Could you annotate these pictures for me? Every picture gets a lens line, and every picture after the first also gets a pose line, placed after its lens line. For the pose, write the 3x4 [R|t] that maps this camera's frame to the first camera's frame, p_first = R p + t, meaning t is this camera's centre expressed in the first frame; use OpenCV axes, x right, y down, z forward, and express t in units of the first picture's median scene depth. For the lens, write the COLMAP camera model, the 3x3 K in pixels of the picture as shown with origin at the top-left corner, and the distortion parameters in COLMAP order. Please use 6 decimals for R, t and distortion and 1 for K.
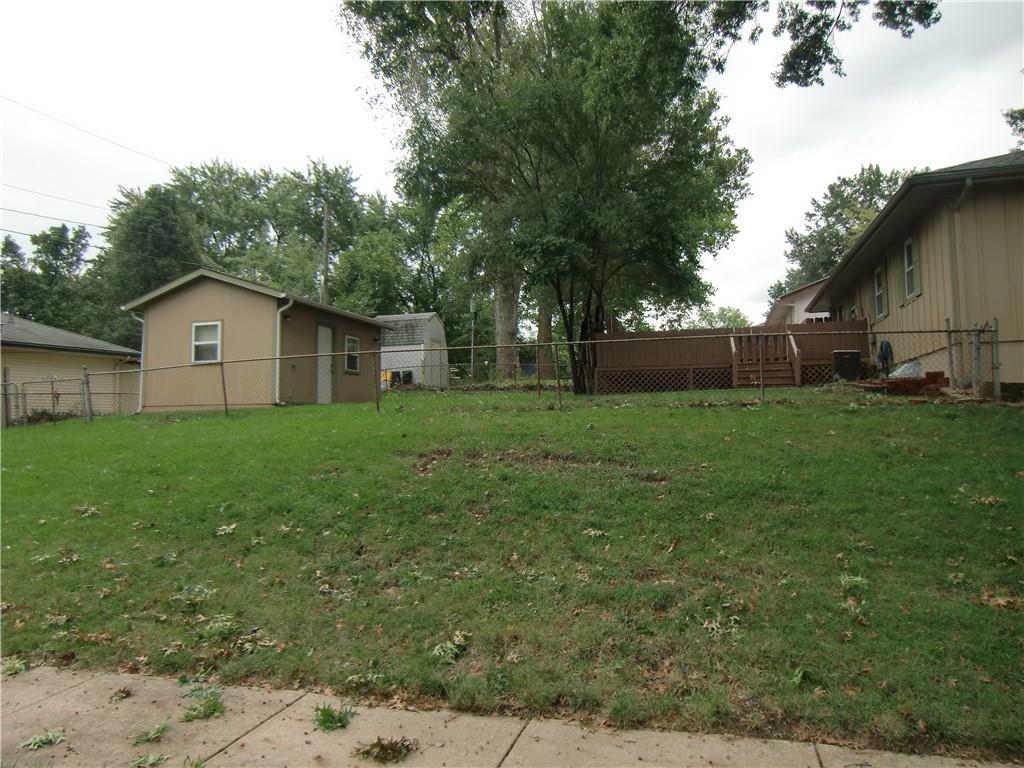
lens RADIAL K [[712.9, 0, 512.0], [0, 712.9, 384.0], [0, 0, 1]] dist [0.004607, 0.136846]
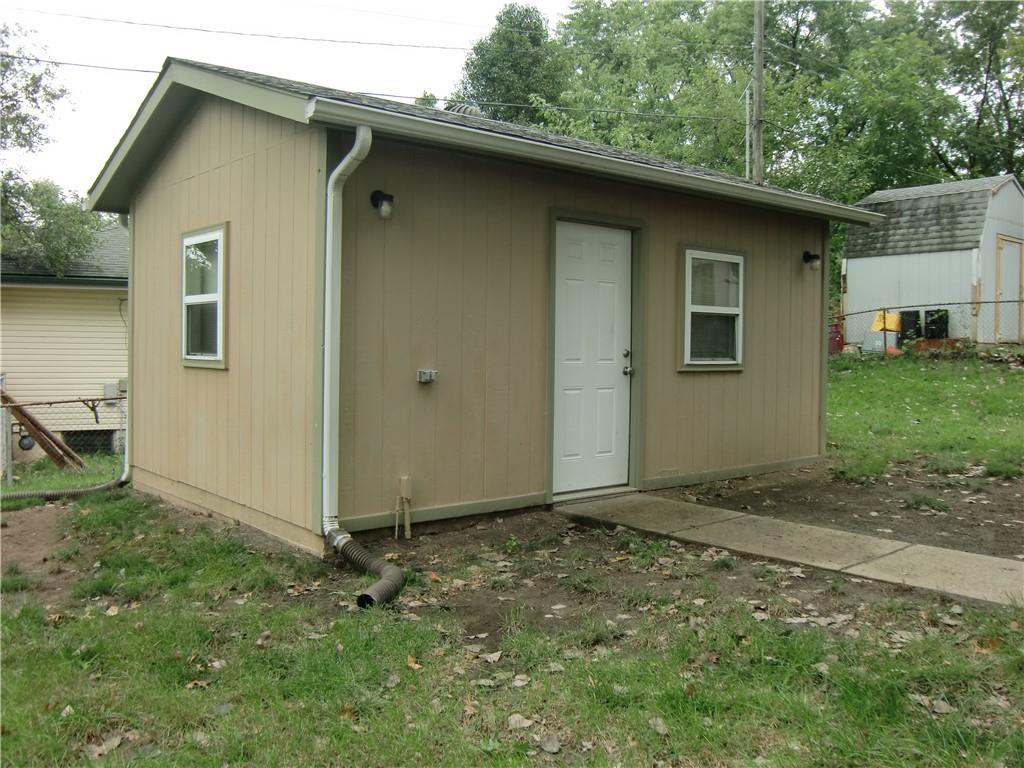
lens RADIAL K [[882.6, 0, 511.4], [0, 882.6, 339.2], [0, 0, 1]] dist [0.004786, 0.008896]
pose [[0.816771, 0.029318, -0.576216, -0.044881], [0.002830, 0.998493, 0.054814, -0.031387], [0.576954, -0.046402, 0.815457, 0.392242]]
